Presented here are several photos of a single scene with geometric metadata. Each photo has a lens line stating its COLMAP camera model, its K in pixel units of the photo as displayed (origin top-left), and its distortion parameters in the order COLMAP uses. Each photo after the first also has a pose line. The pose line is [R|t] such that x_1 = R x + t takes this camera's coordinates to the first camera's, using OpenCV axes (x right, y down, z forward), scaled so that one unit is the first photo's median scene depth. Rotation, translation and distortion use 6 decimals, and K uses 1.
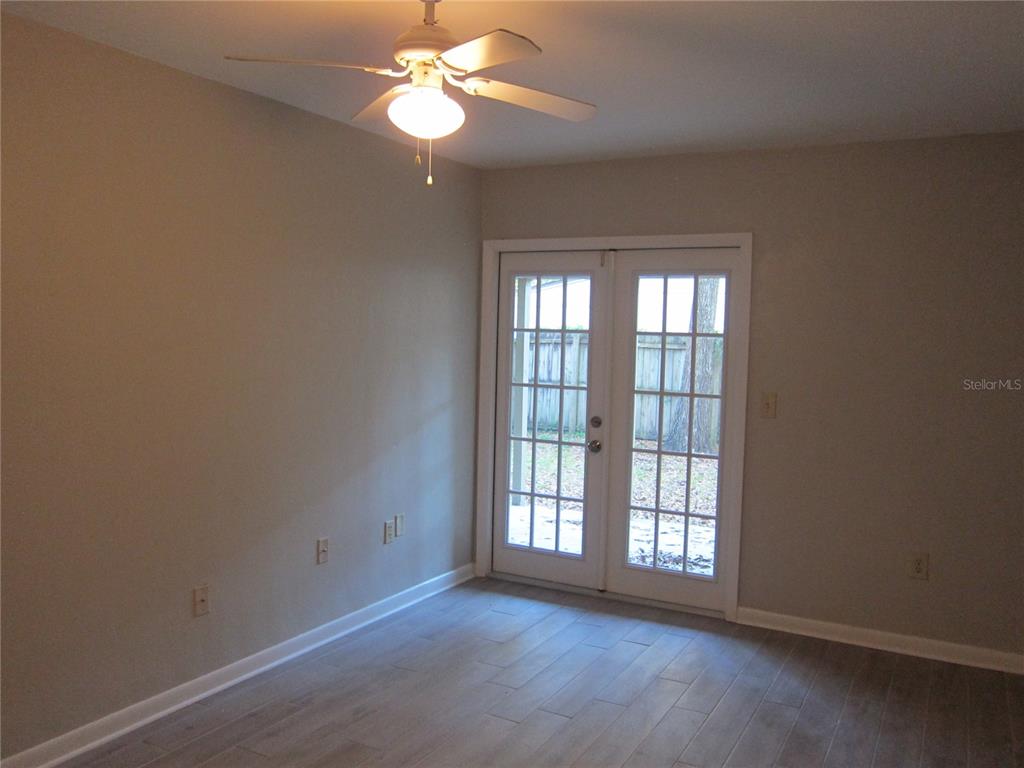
lens RADIAL K [[855.3, 0, 505.4], [0, 855.3, 378.3], [0, 0, 1]] dist [-0.060370, 0.020213]
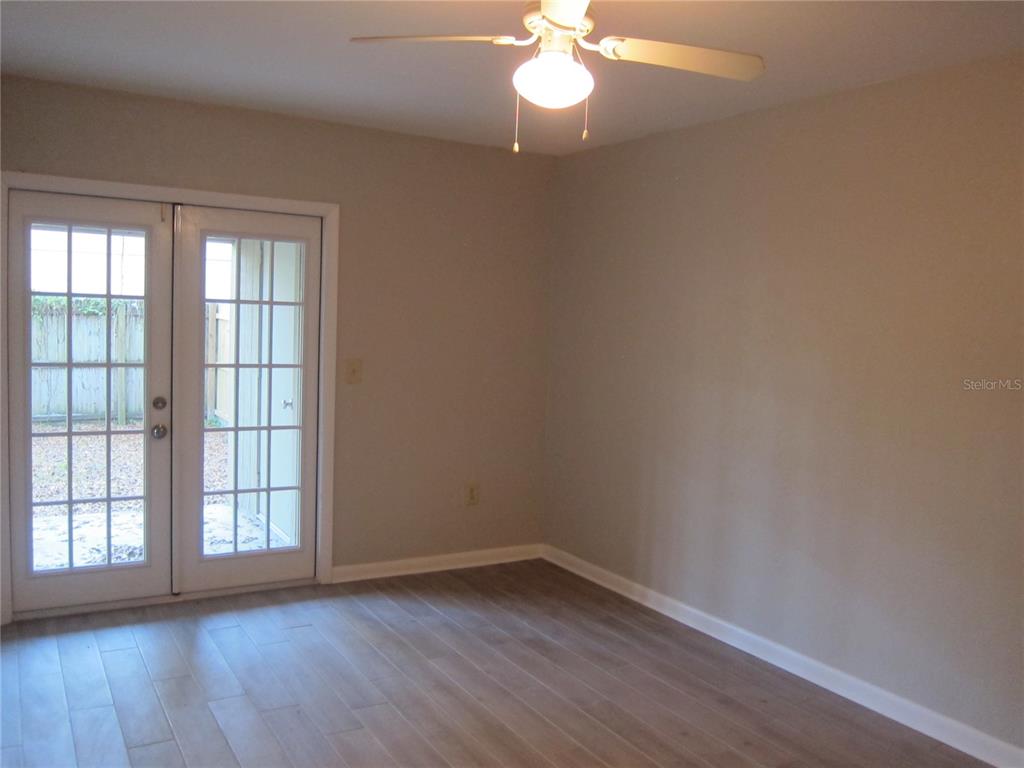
lens RADIAL K [[855.3, 0, 504.7], [0, 855.3, 387.8], [0, 0, 1]] dist [-0.060370, 0.020213]
pose [[0.501159, -0.077274, 0.861898, -0.451859], [0.020818, 0.996793, 0.077263, -0.023231], [-0.865105, -0.020778, 0.501161, 0.272840]]
